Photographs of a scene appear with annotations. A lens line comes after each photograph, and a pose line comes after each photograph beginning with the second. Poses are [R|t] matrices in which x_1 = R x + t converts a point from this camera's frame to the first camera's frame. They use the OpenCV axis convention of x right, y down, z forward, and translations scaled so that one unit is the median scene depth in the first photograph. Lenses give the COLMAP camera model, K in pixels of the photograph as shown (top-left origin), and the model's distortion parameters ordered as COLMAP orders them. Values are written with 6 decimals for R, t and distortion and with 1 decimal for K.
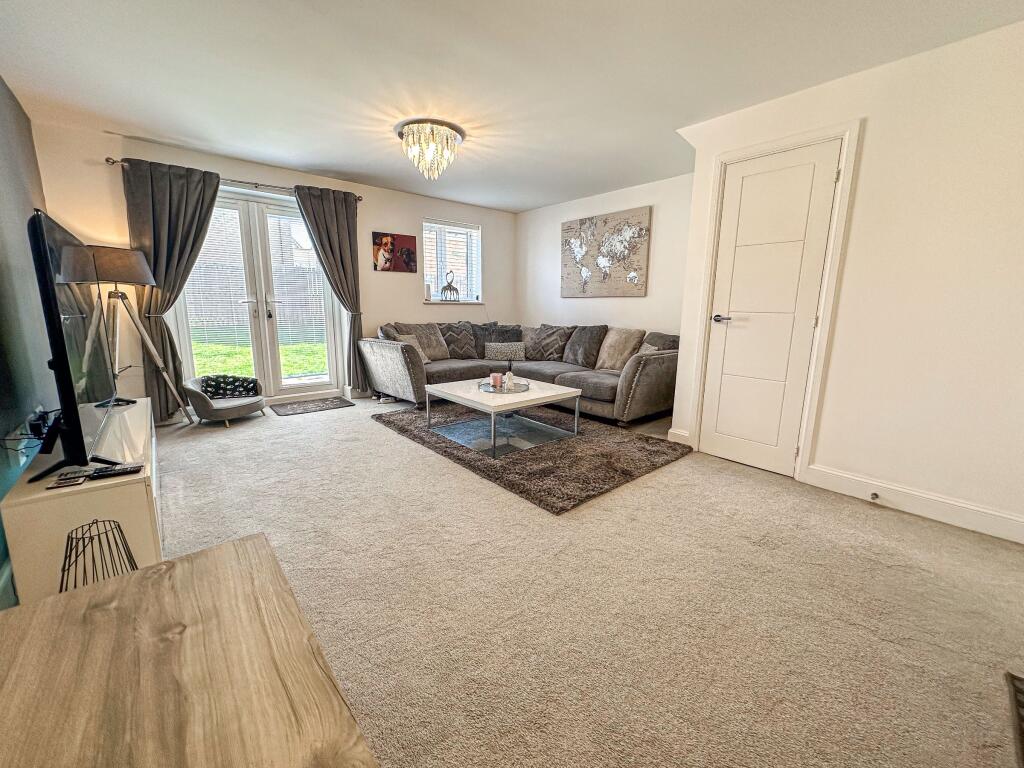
lens RADIAL K [[409.6, 0, 512.9], [0, 409.6, 387.4], [0, 0, 1]] dist [-0.005574, 0.001185]
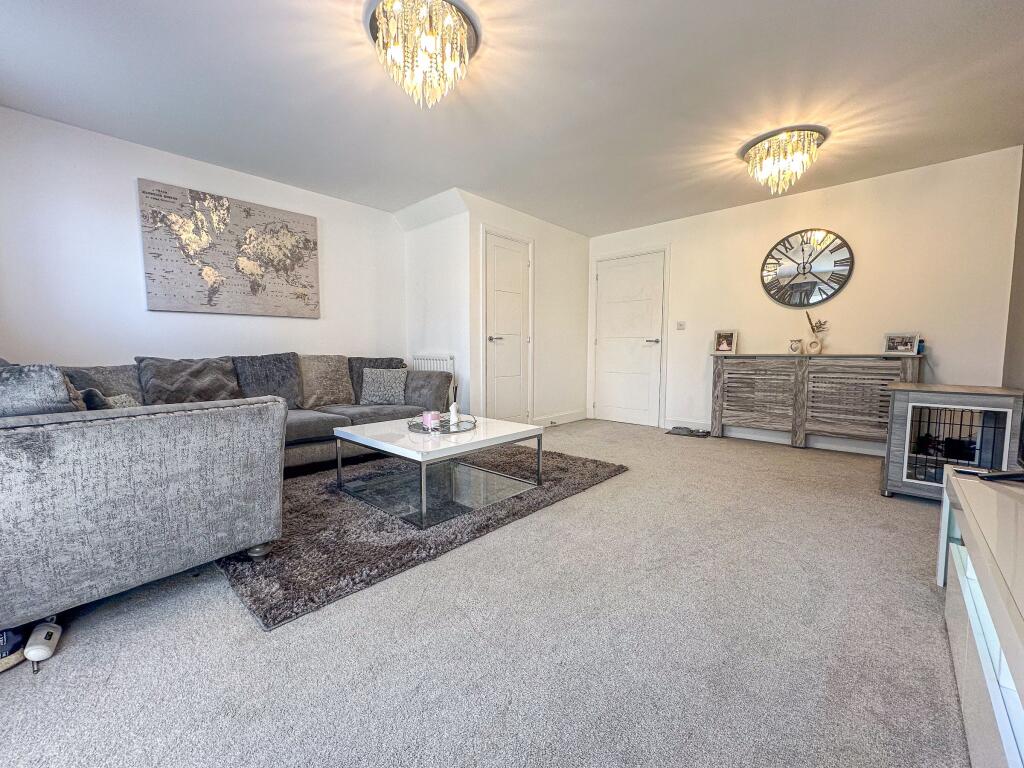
lens RADIAL K [[409.6, 0, 510.3], [0, 409.6, 378.9], [0, 0, 1]] dist [-0.005574, 0.001185]
pose [[-0.123601, -0.088447, 0.988383, -0.560934], [0.192033, 0.975060, 0.111269, -0.108287], [-0.973574, 0.203555, -0.103533, 0.675542]]
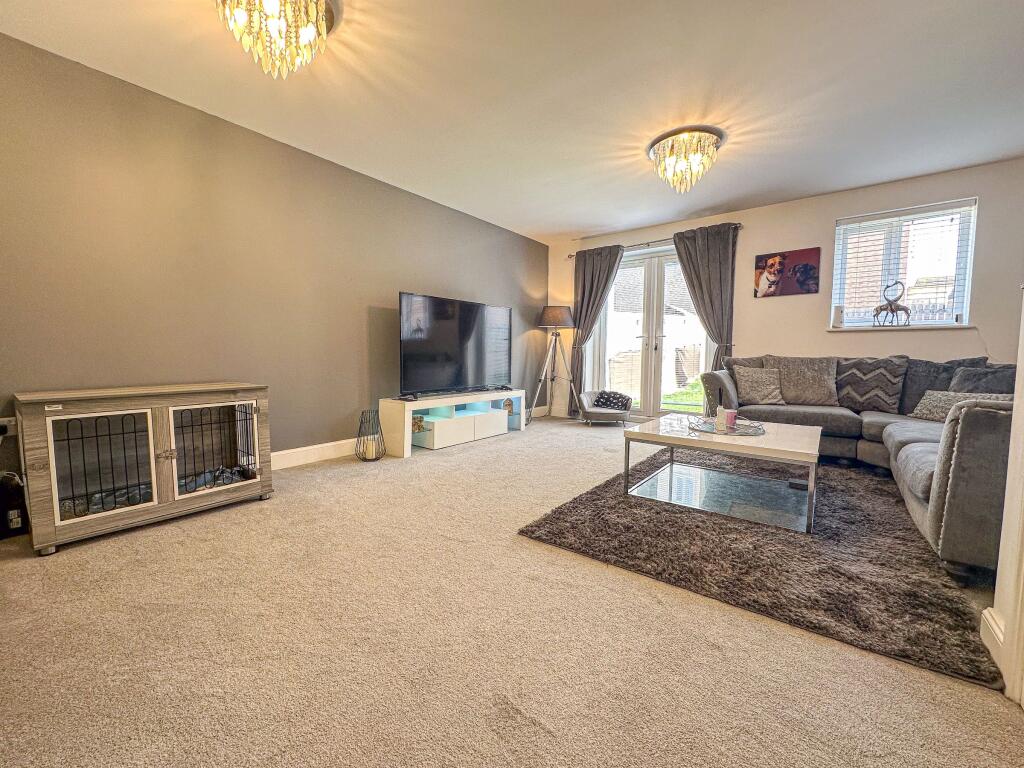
lens RADIAL K [[409.6, 0, 513.5], [0, 409.6, 384.9], [0, 0, 1]] dist [-0.005574, 0.001185]
pose [[0.209336, 0.060677, -0.975959, 0.440166], [-0.198518, 0.979926, 0.018343, -0.009677], [0.957481, 0.189906, 0.217180, 0.337527]]
